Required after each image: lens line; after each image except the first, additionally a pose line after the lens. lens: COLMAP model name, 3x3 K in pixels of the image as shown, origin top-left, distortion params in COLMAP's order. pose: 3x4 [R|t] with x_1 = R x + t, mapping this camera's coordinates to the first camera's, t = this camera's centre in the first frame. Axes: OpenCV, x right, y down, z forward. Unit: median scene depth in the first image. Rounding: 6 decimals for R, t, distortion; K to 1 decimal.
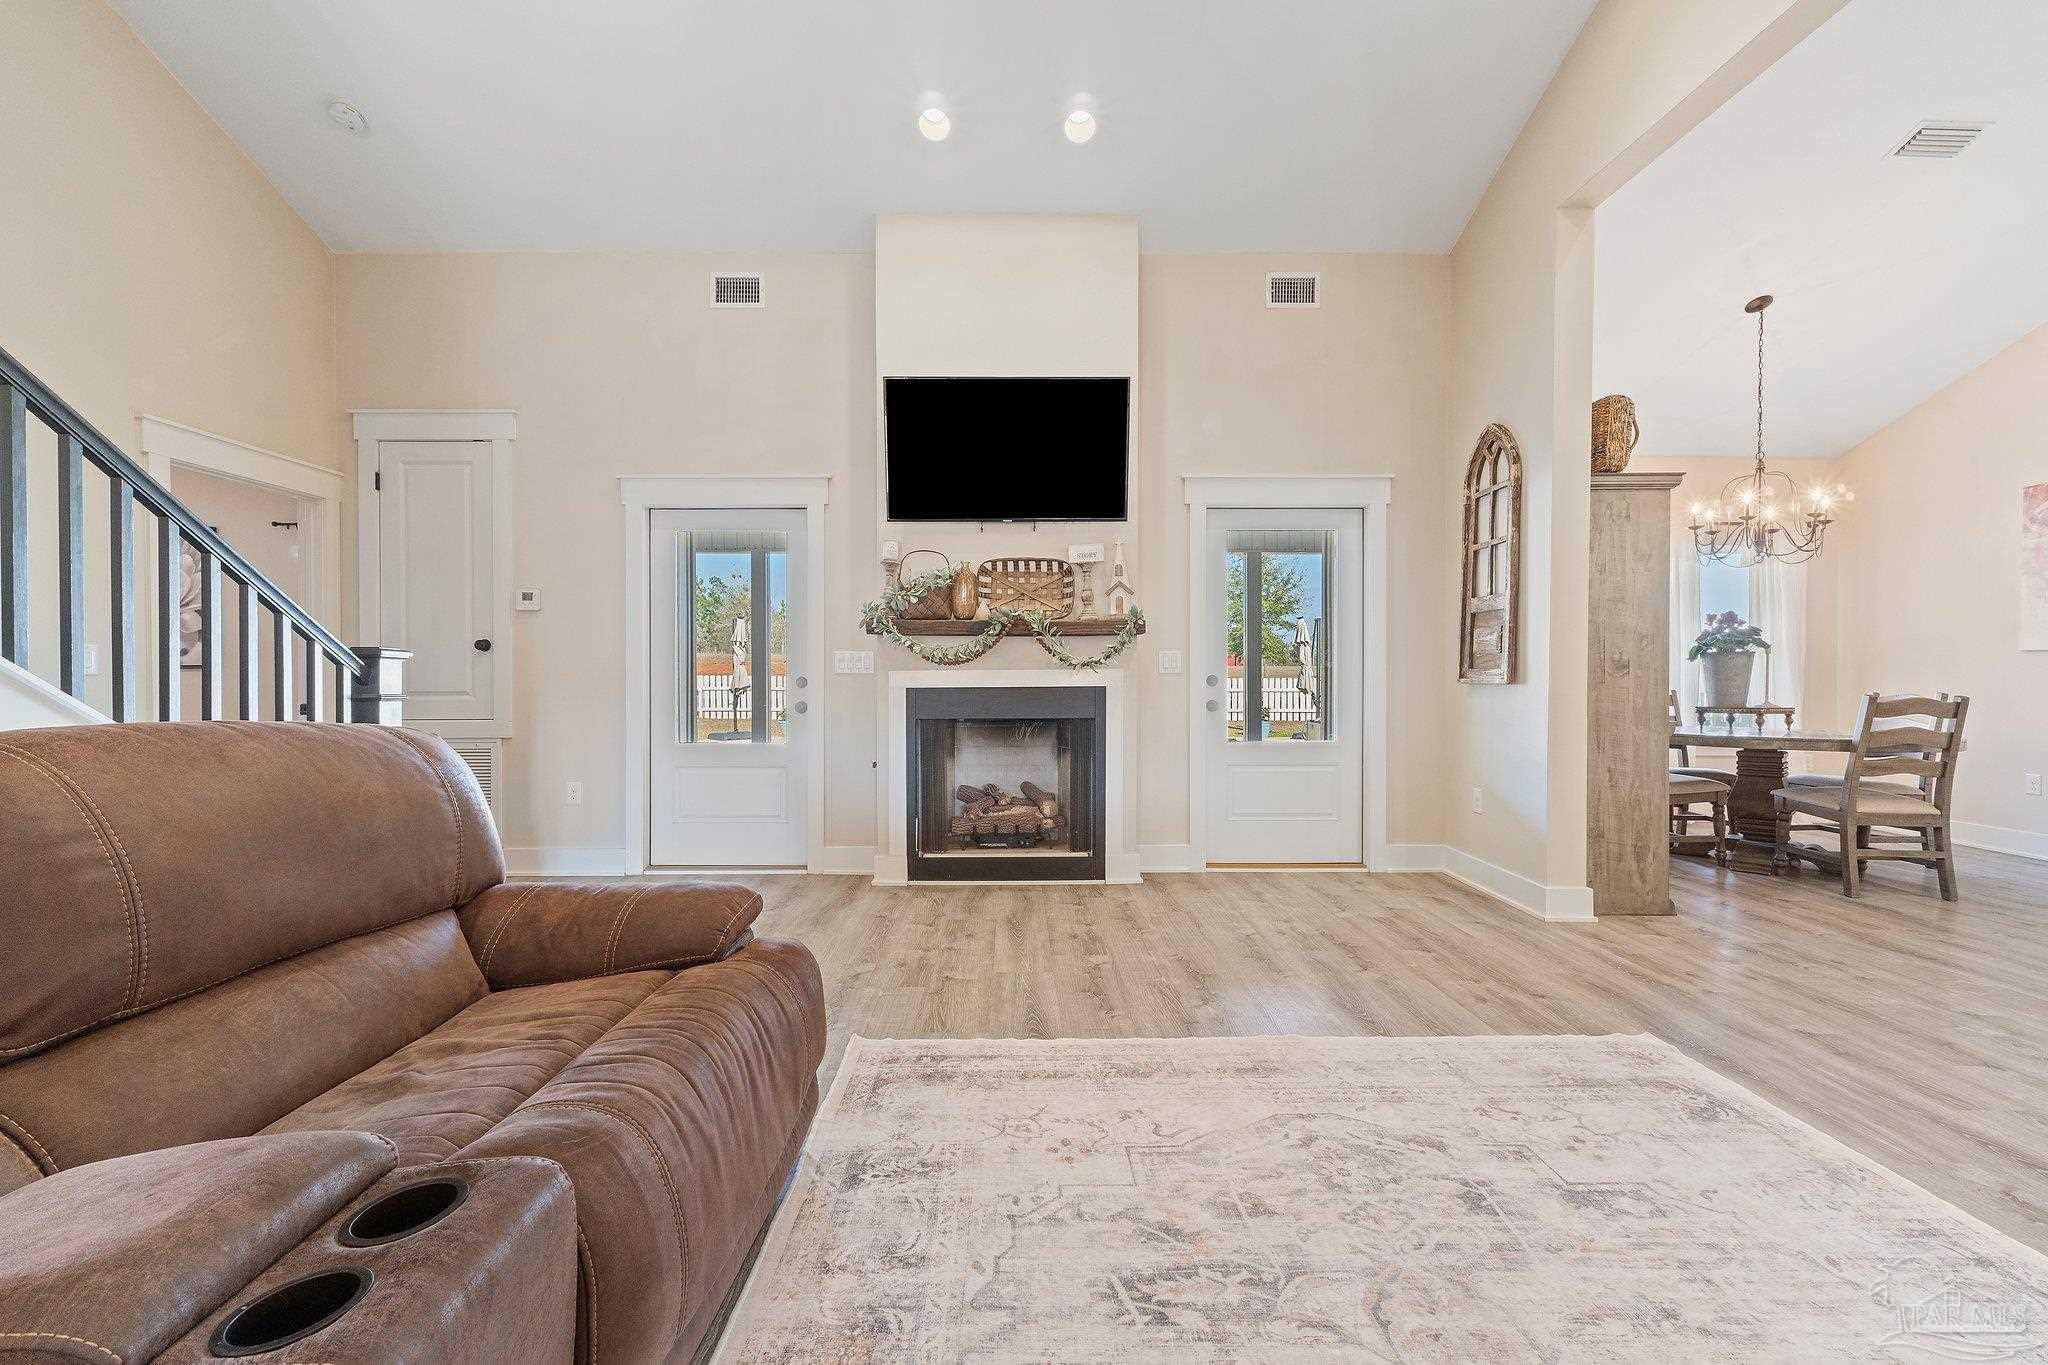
lens RADIAL K [[852.0, 0, 1024.0], [0, 852.0, 682.5], [0, 0, 1]] dist [0.013256, -0.004038]
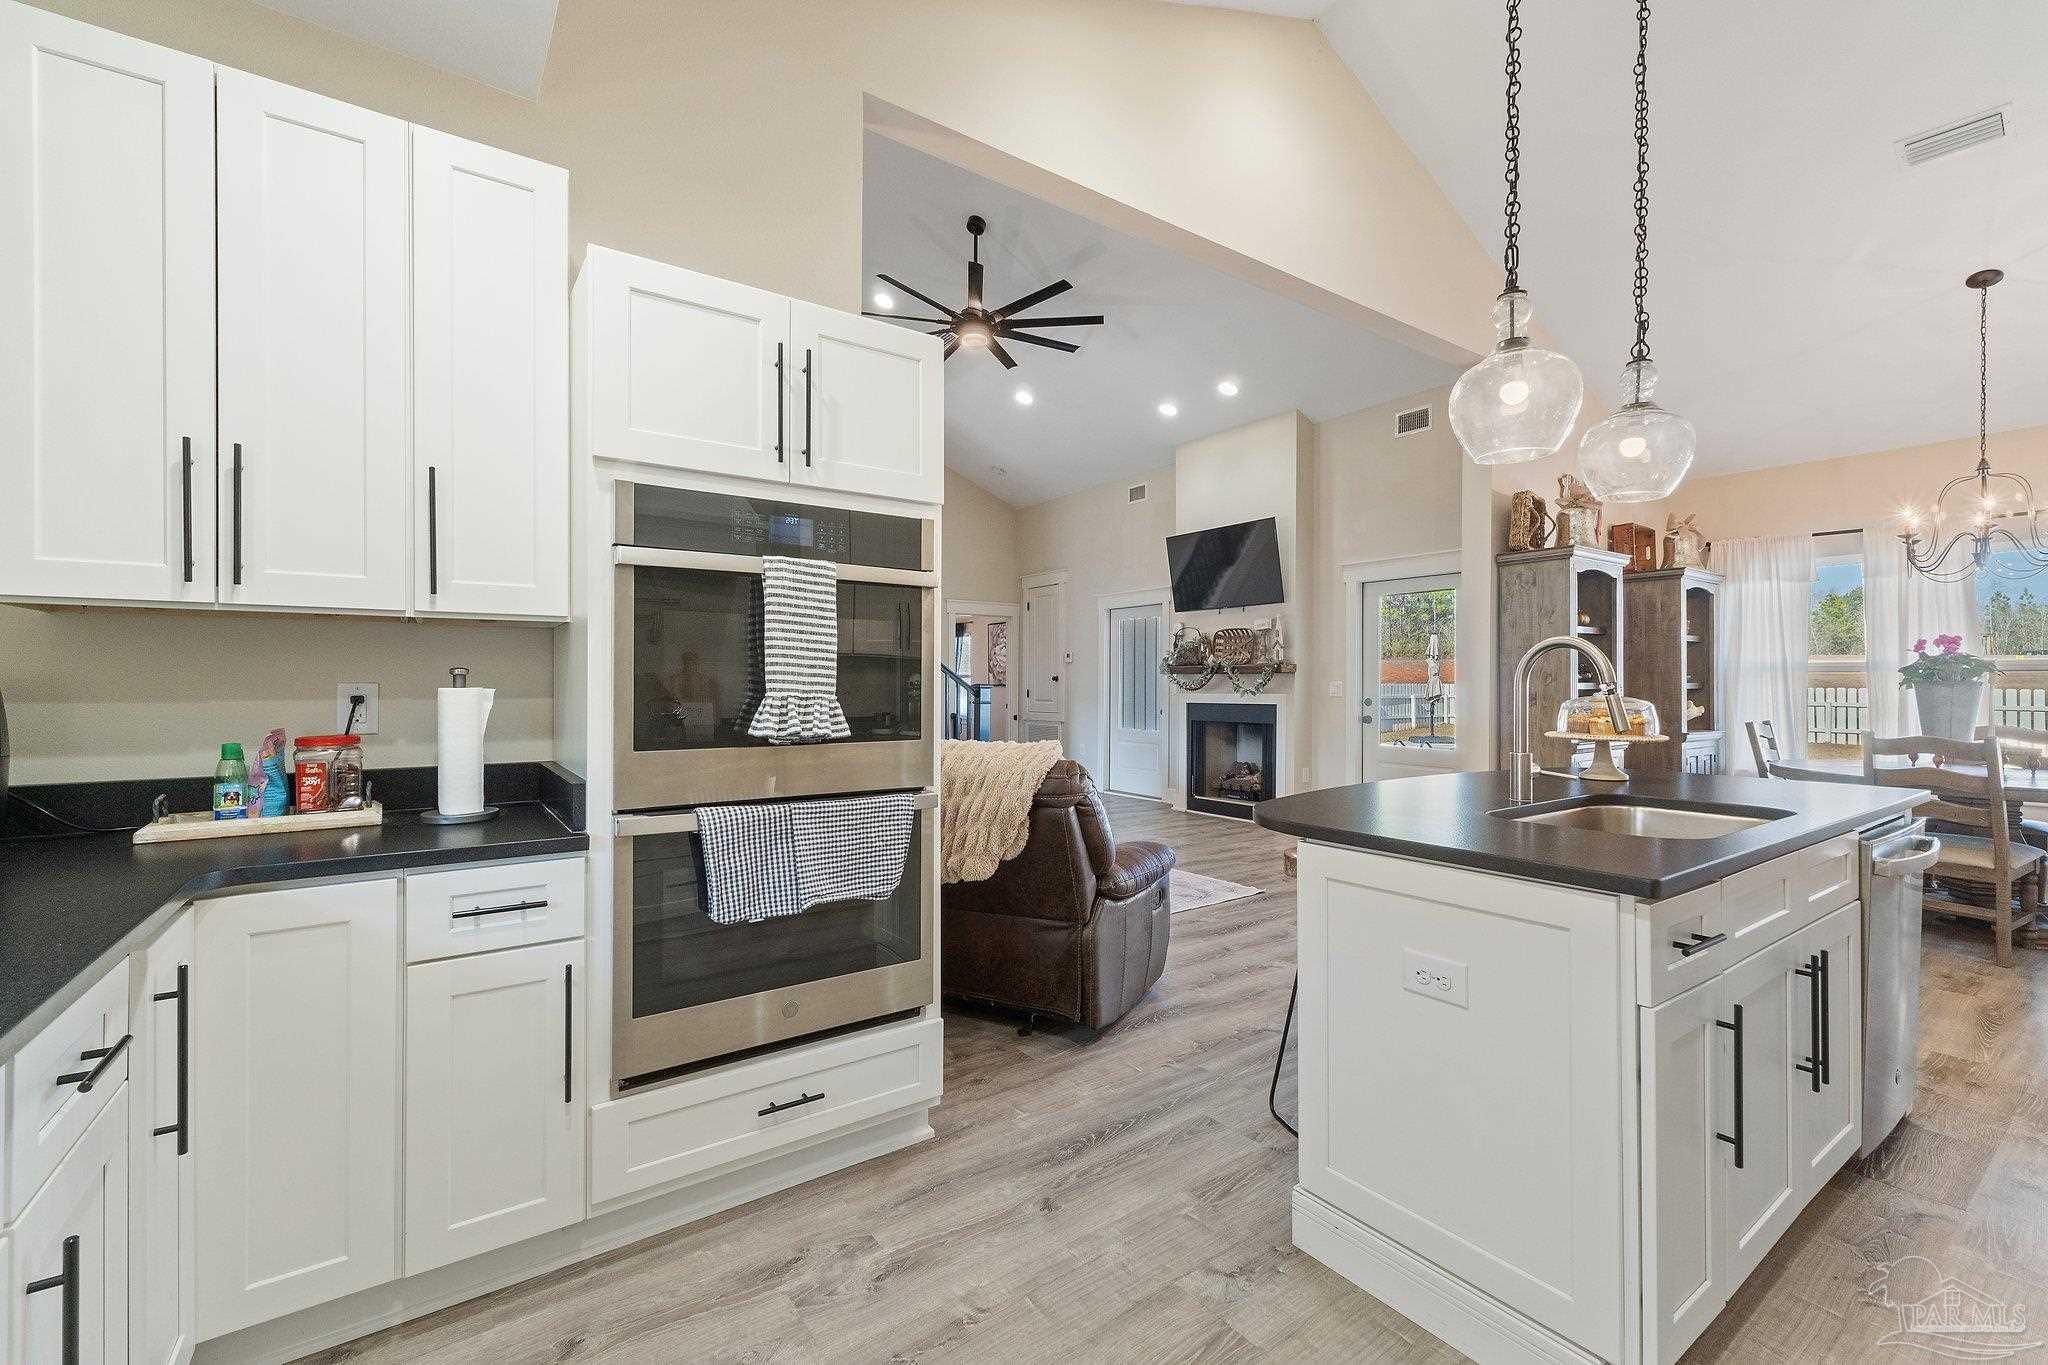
lens RADIAL K [[852.0, 0, 1024.0], [0, 852.0, 682.5], [0, 0, 1]] dist [0.013256, -0.004038]
pose [[0.576697, 0.002284, -0.816955, 1.425615], [-0.008189, 0.999962, -0.002985, -0.035040], [0.816917, 0.008412, 0.576693, -0.406762]]
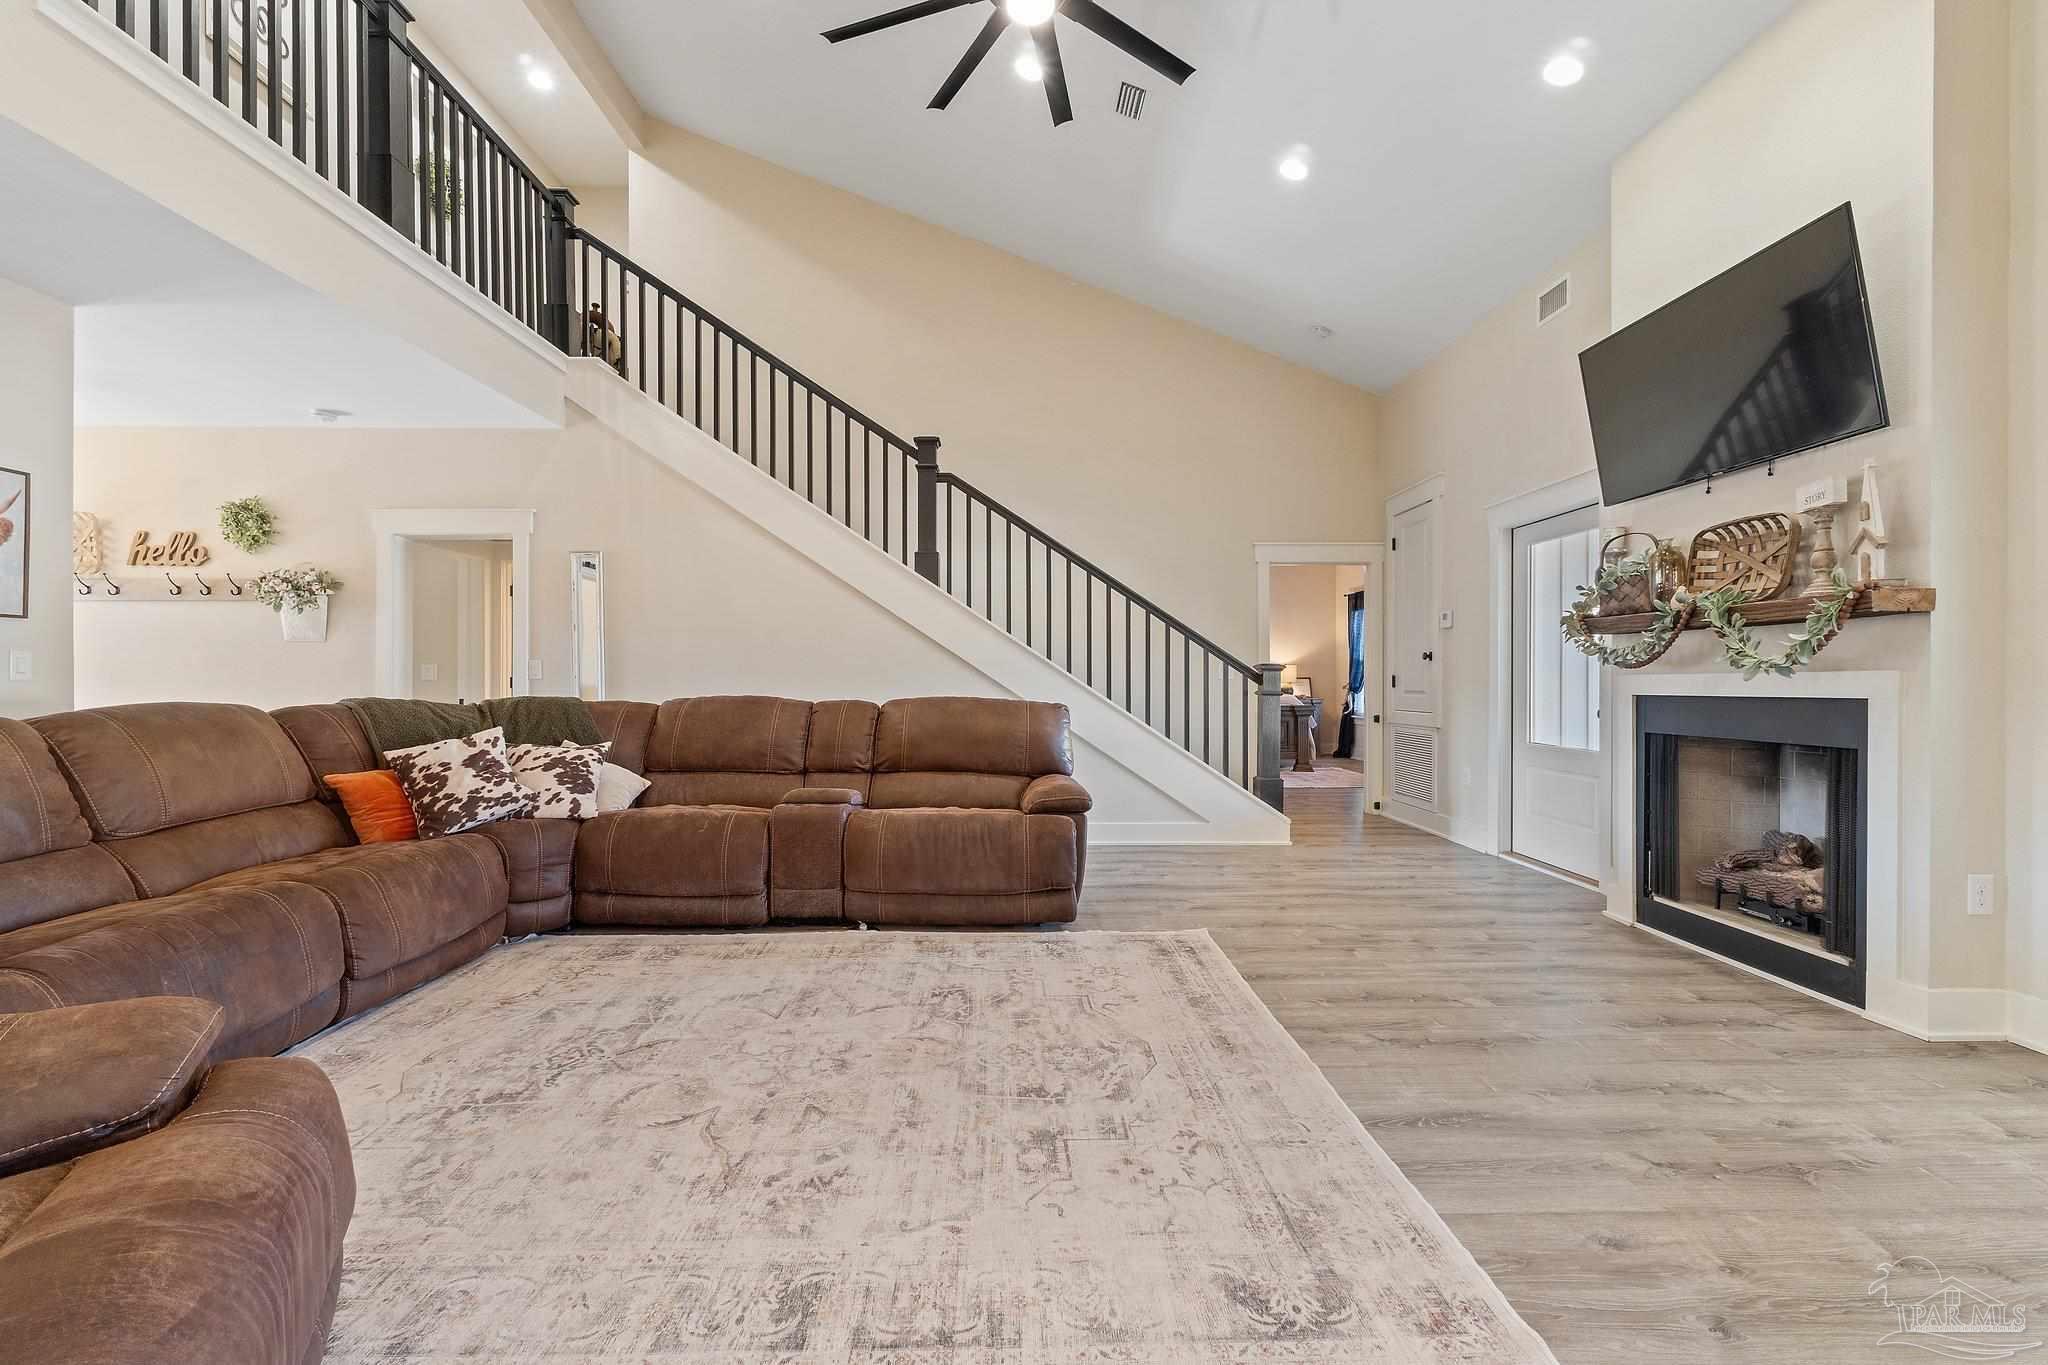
lens RADIAL K [[852.0, 0, 1024.0], [0, 852.0, 682.5], [0, 0, 1]] dist [0.013256, -0.004038]
pose [[0.014614, 0.005935, -0.999876, 0.889324], [-0.001930, 0.999981, 0.005907, -0.012585], [0.999891, 0.001843, 0.014625, 0.470338]]
